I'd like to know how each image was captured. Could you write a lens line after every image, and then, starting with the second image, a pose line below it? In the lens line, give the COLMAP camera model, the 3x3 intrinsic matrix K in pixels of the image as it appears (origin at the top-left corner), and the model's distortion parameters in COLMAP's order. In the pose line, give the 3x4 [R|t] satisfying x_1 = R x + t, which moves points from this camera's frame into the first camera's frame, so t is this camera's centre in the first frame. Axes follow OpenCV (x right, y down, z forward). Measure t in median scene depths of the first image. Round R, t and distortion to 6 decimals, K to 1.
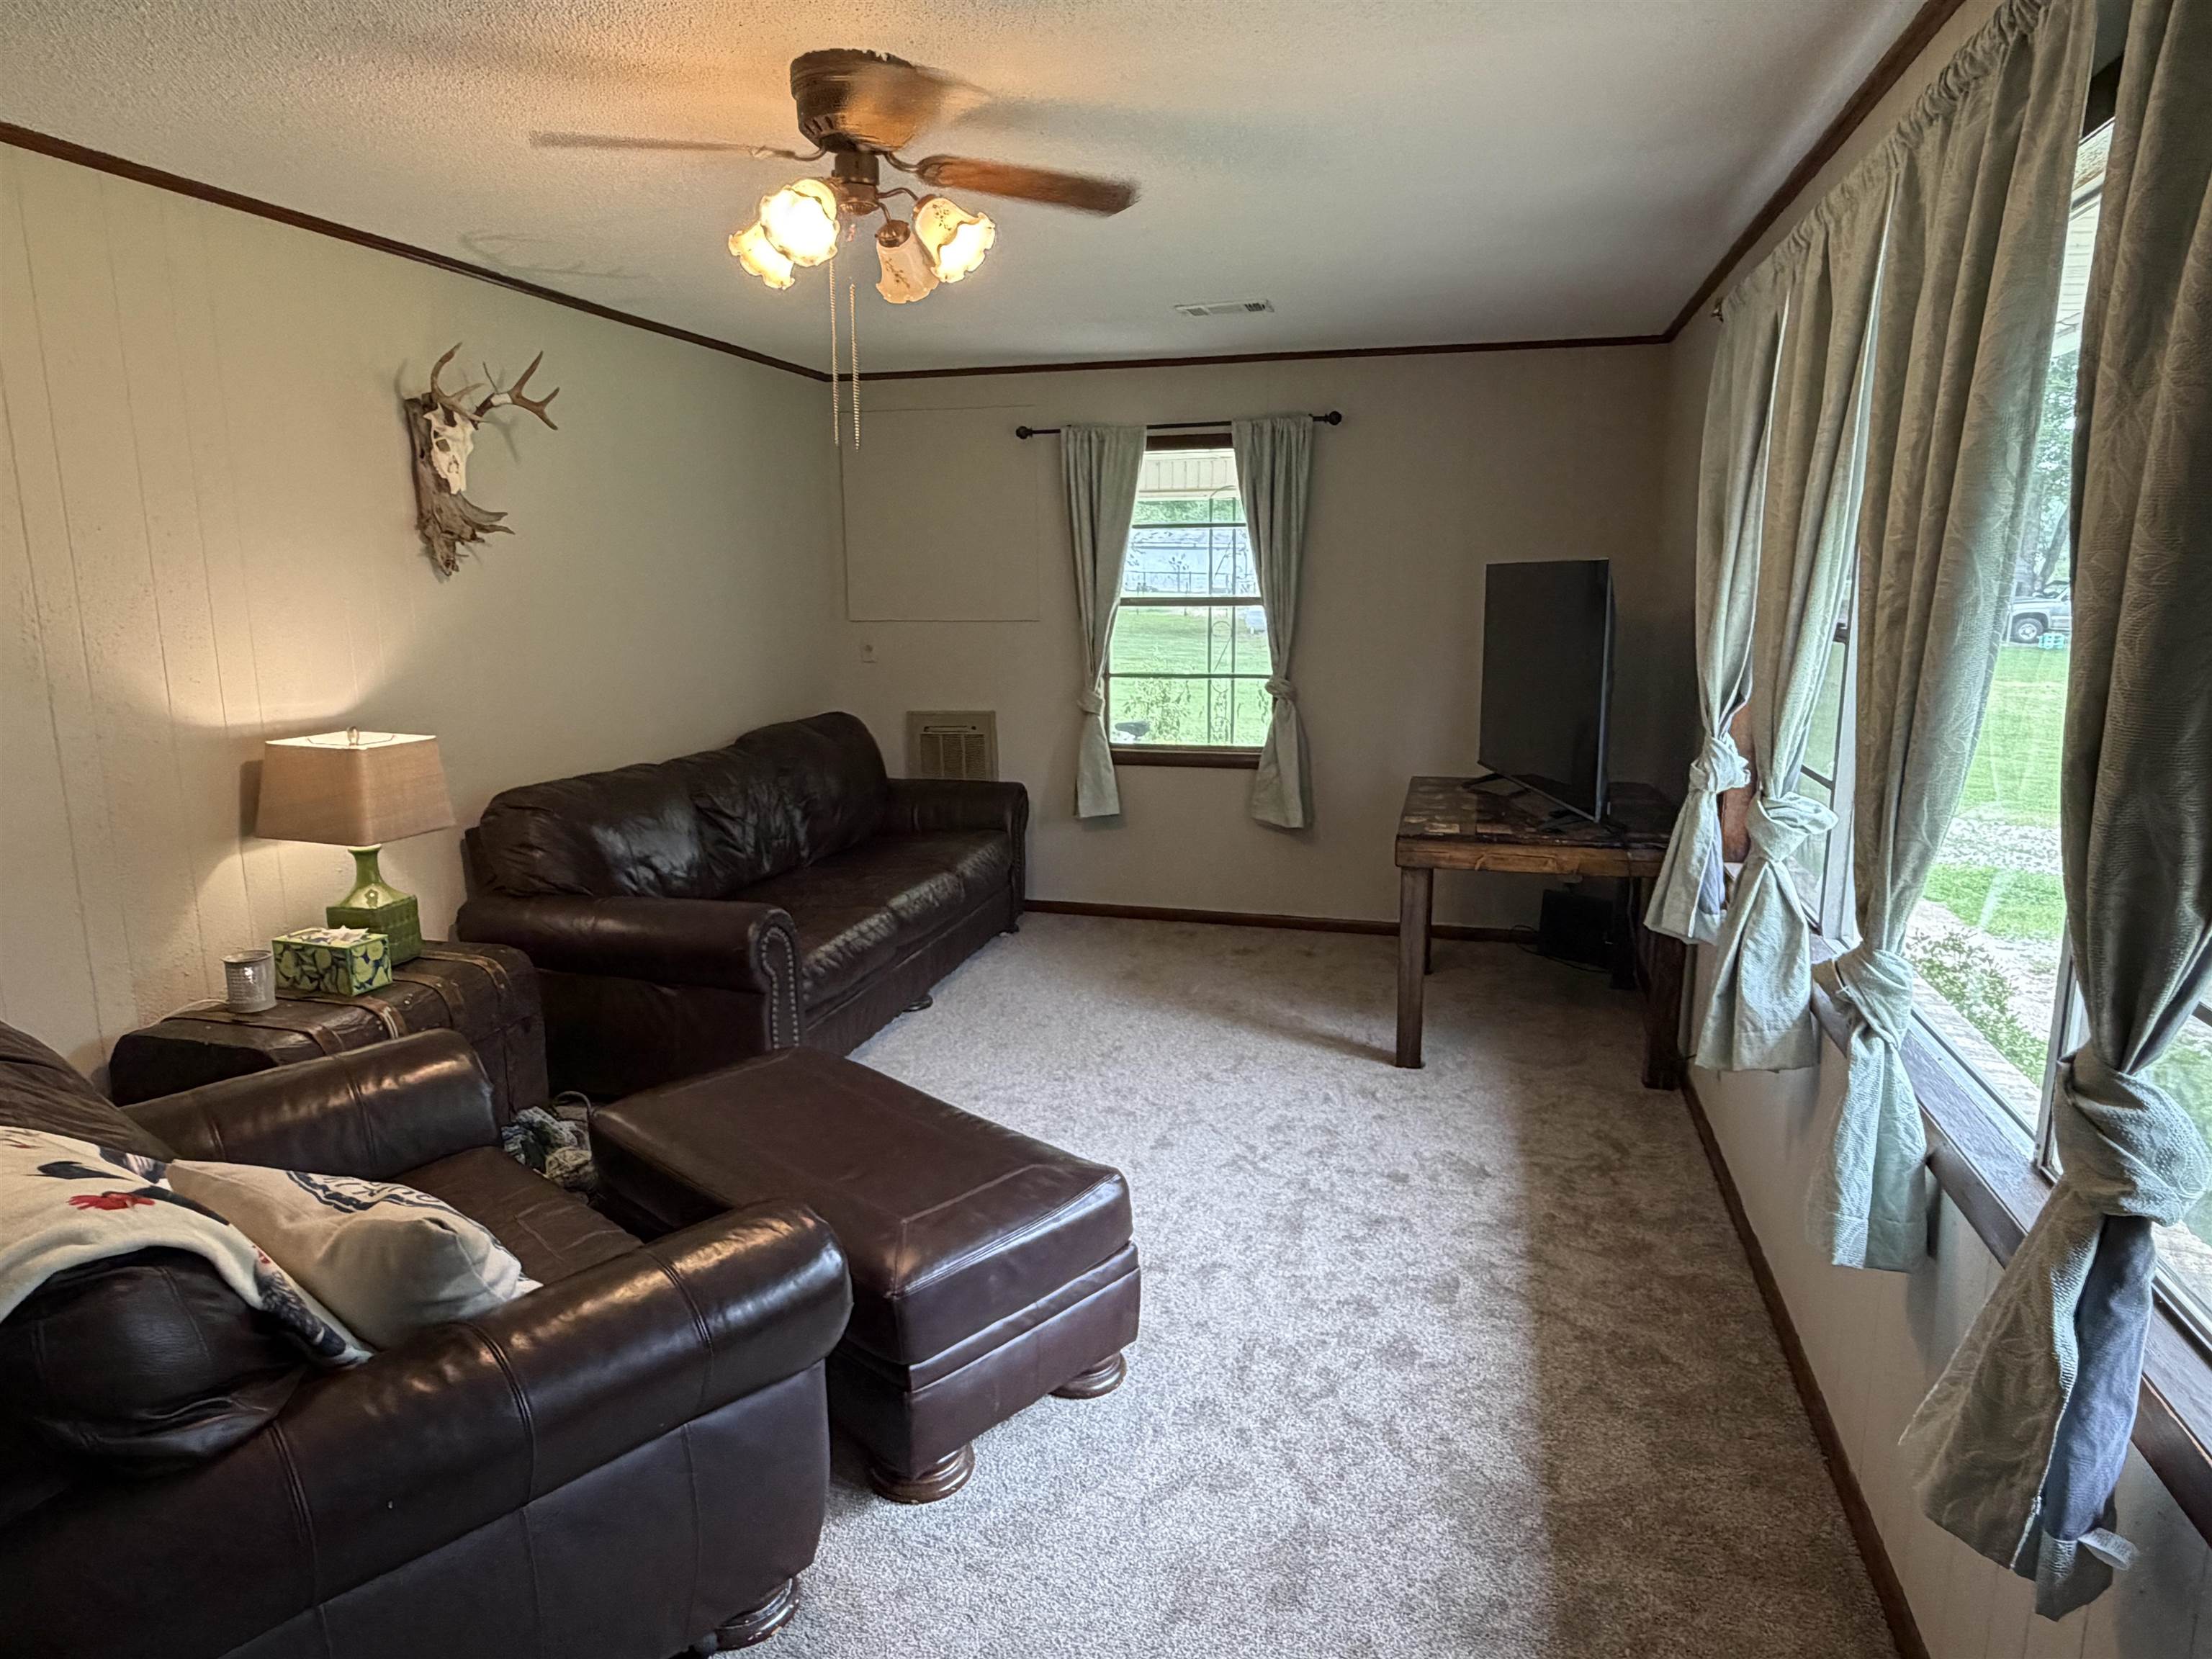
lens RADIAL K [[1362.4, 0, 1106.0], [0, 1362.4, 829.5], [0, 0, 1]] dist [0.006969, -0.011529]
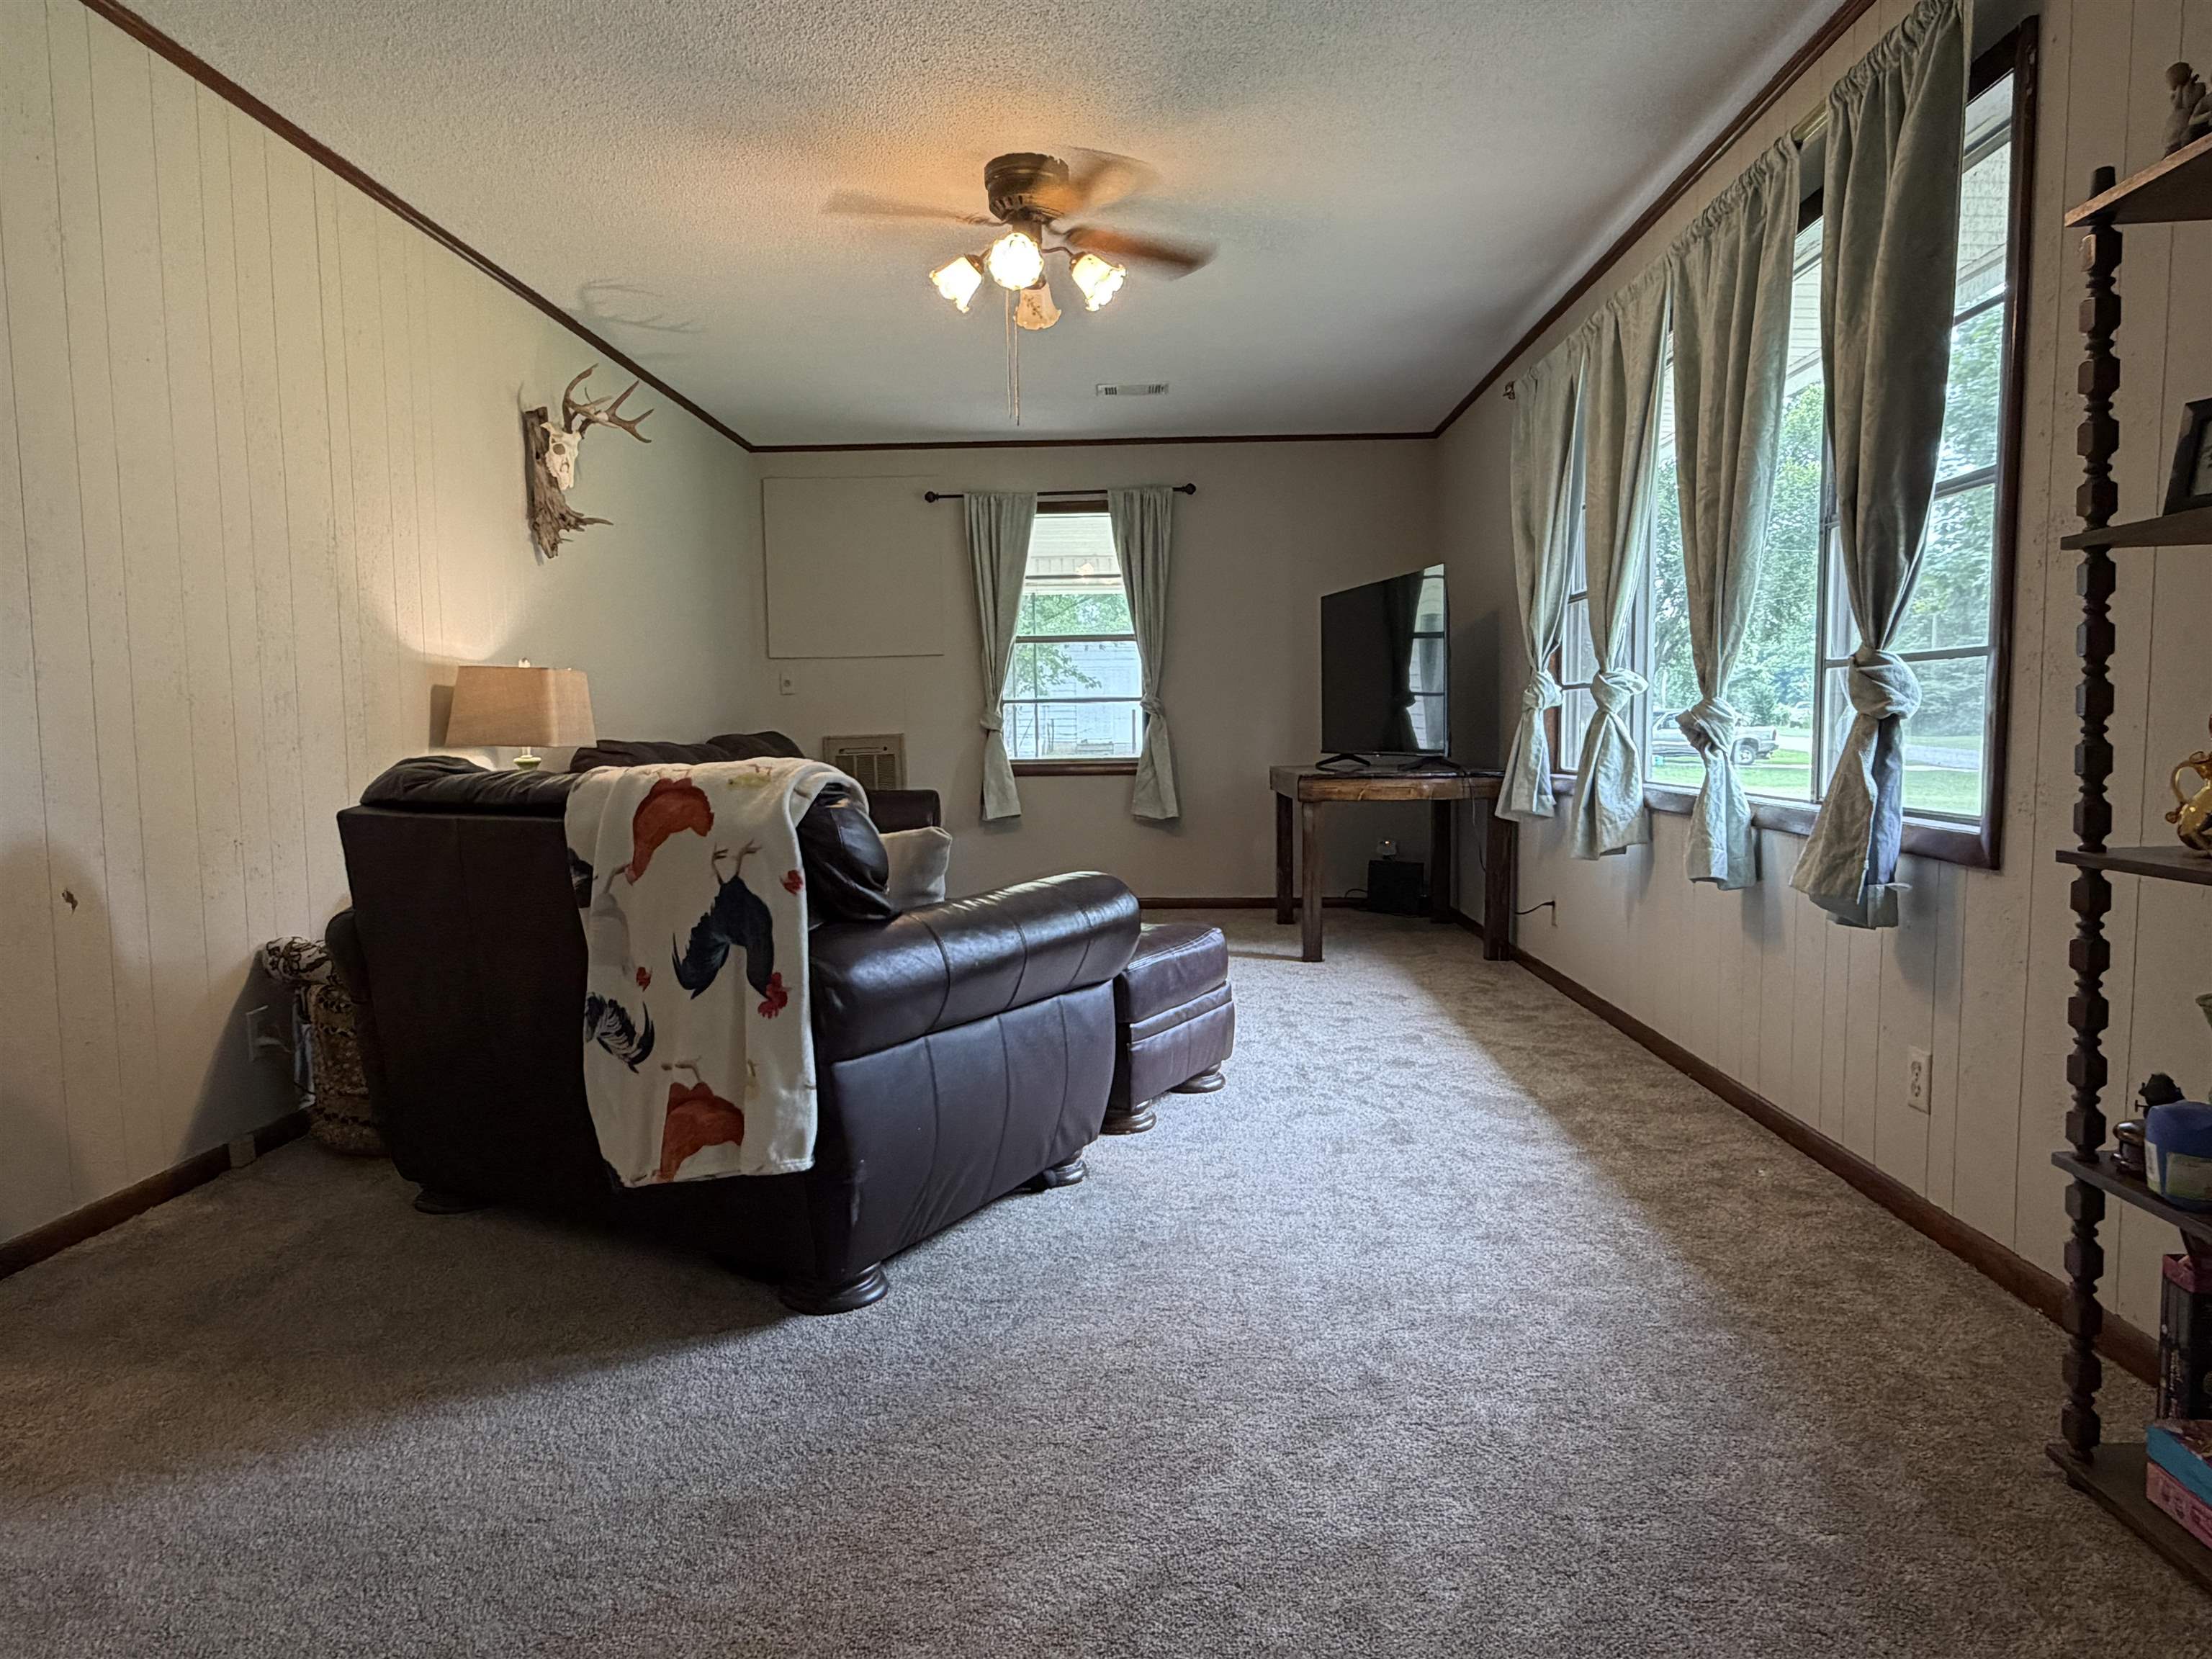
lens RADIAL K [[1352.1, 0, 1106.0], [0, 1352.1, 829.5], [0, 0, 1]] dist [-0.007588, -0.001579]
pose [[0.974418, -0.022637, 0.223602, -0.313198], [0.047242, 0.993316, -0.105313, 0.222169], [-0.219723, 0.113183, 0.968974, -0.252097]]
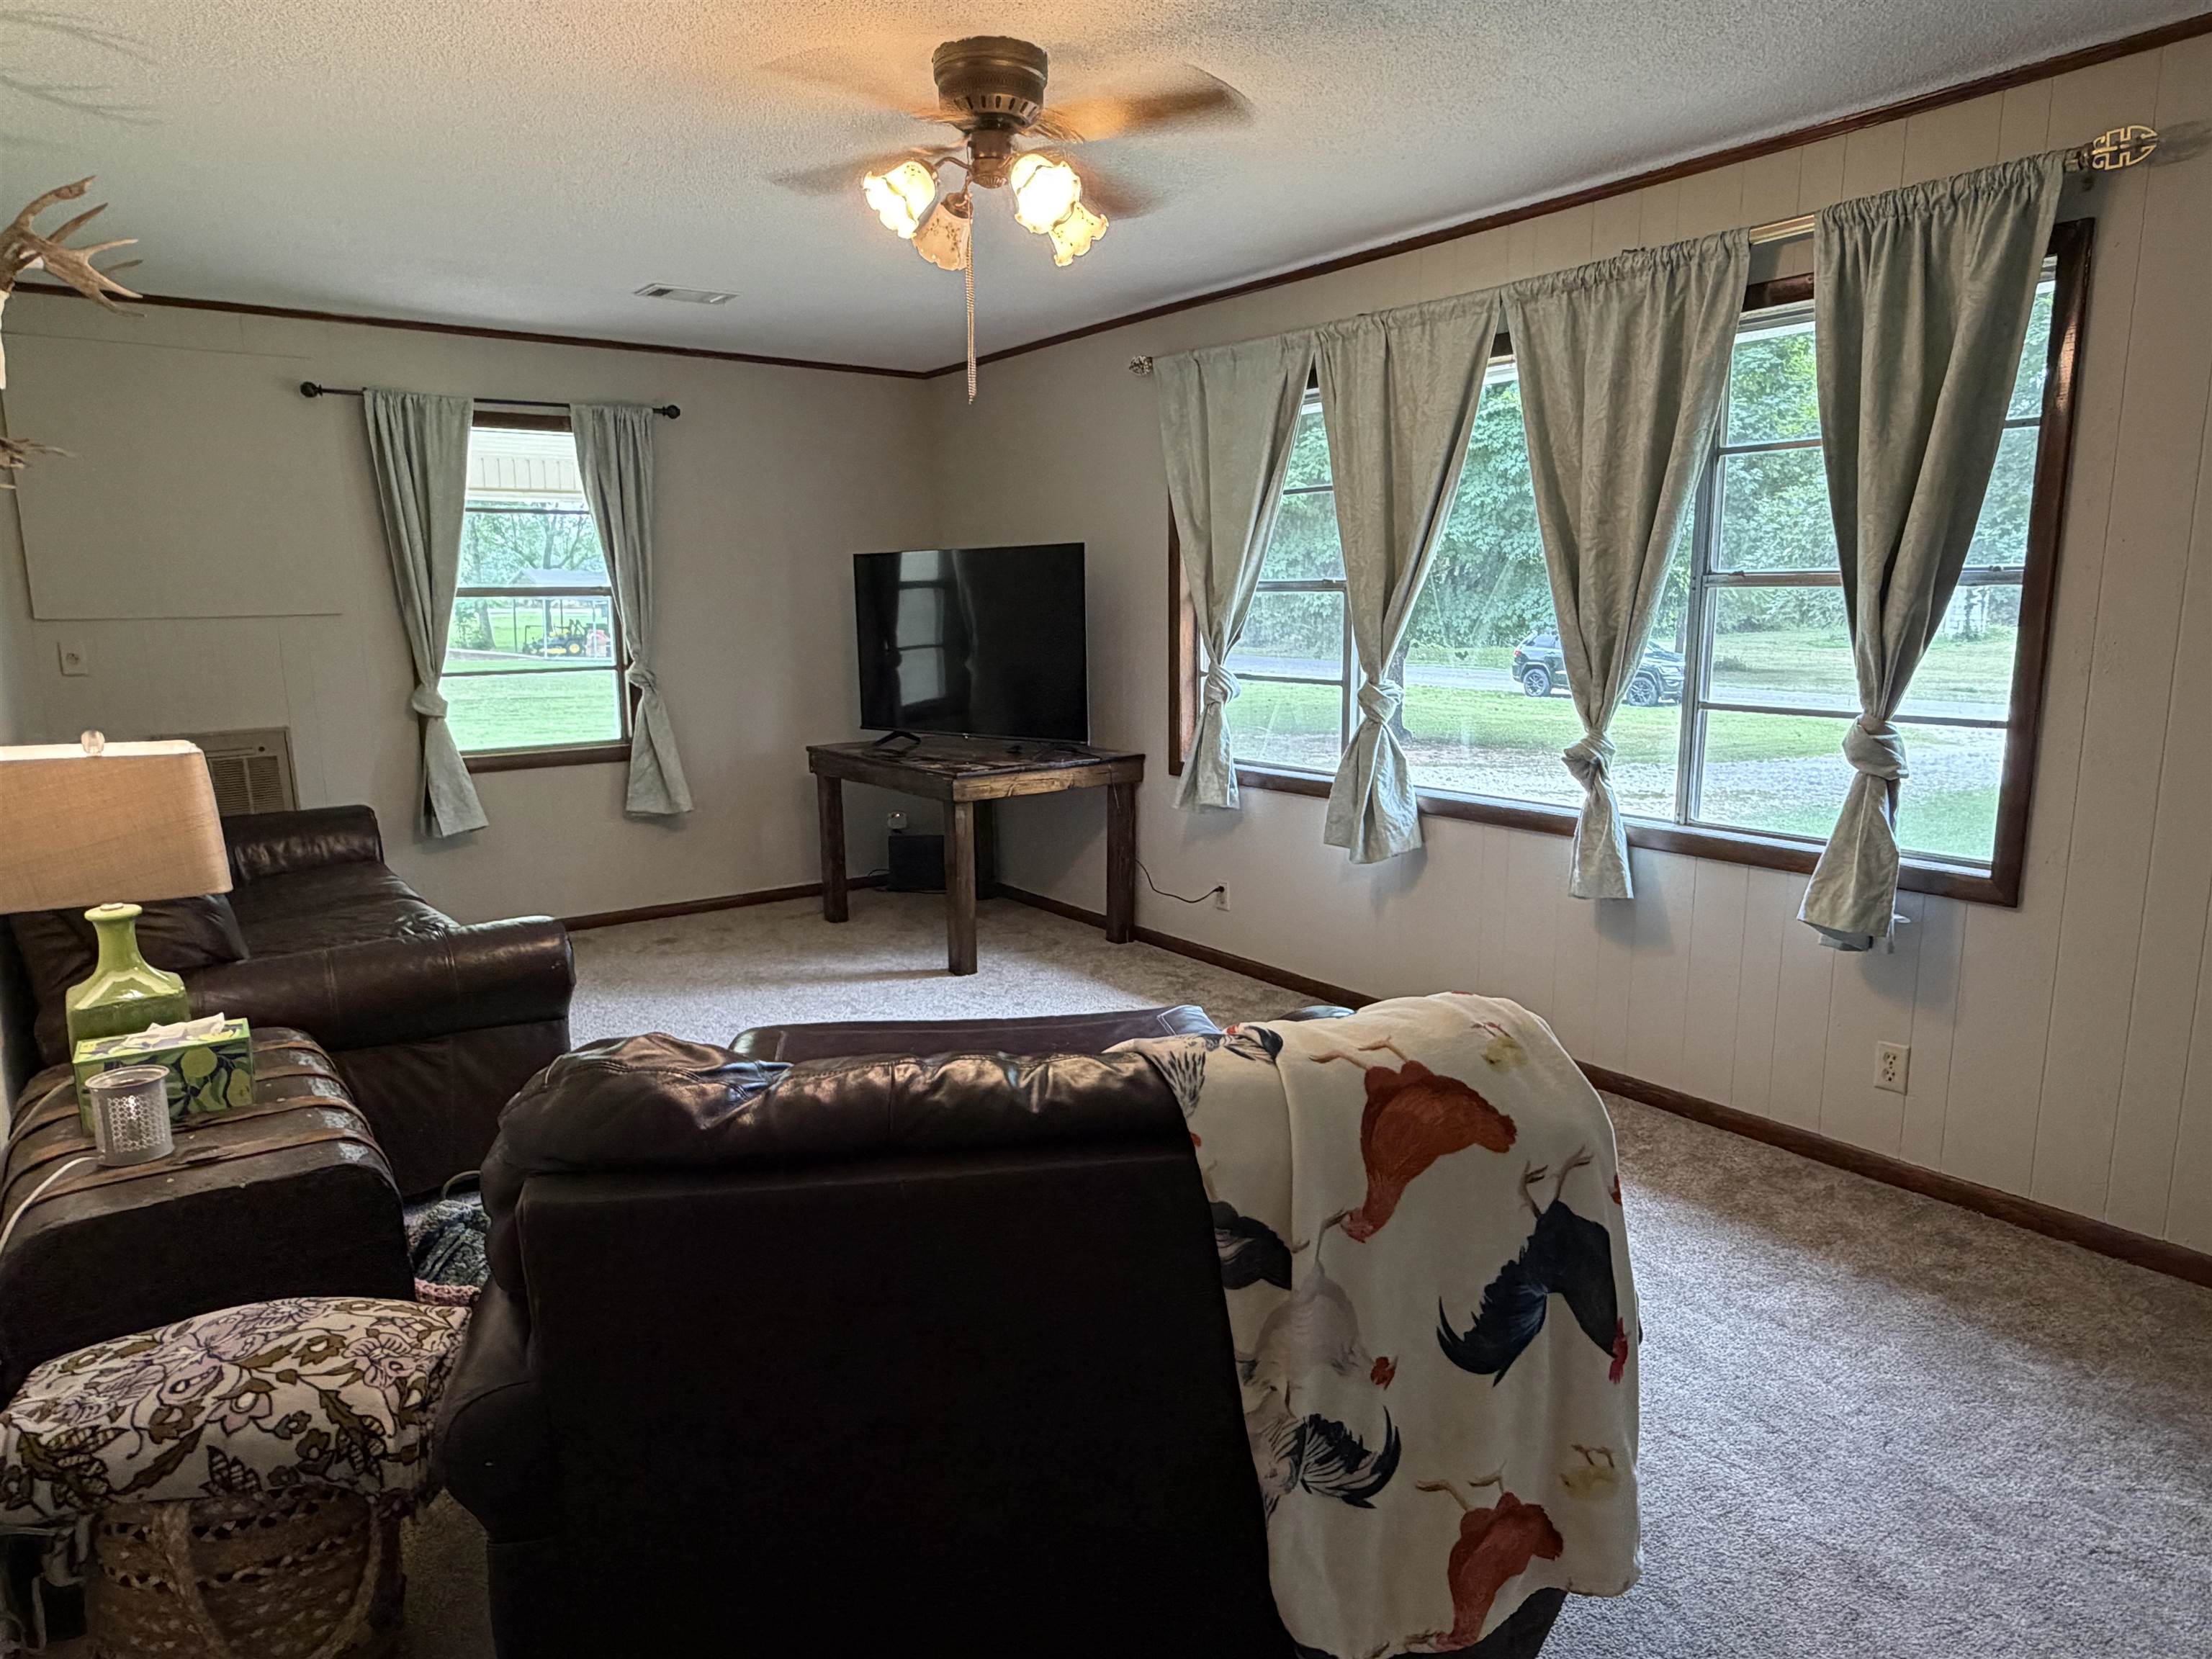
lens RADIAL K [[1348.3, 0, 1106.0], [0, 1348.3, 829.5], [0, 0, 1]] dist [0.000350, 0.001051]
pose [[0.625375, -0.133054, 0.768897, -0.736193], [0.149630, 0.987518, 0.049185, 0.015416], [-0.765844, 0.084291, 0.637477, 0.199825]]
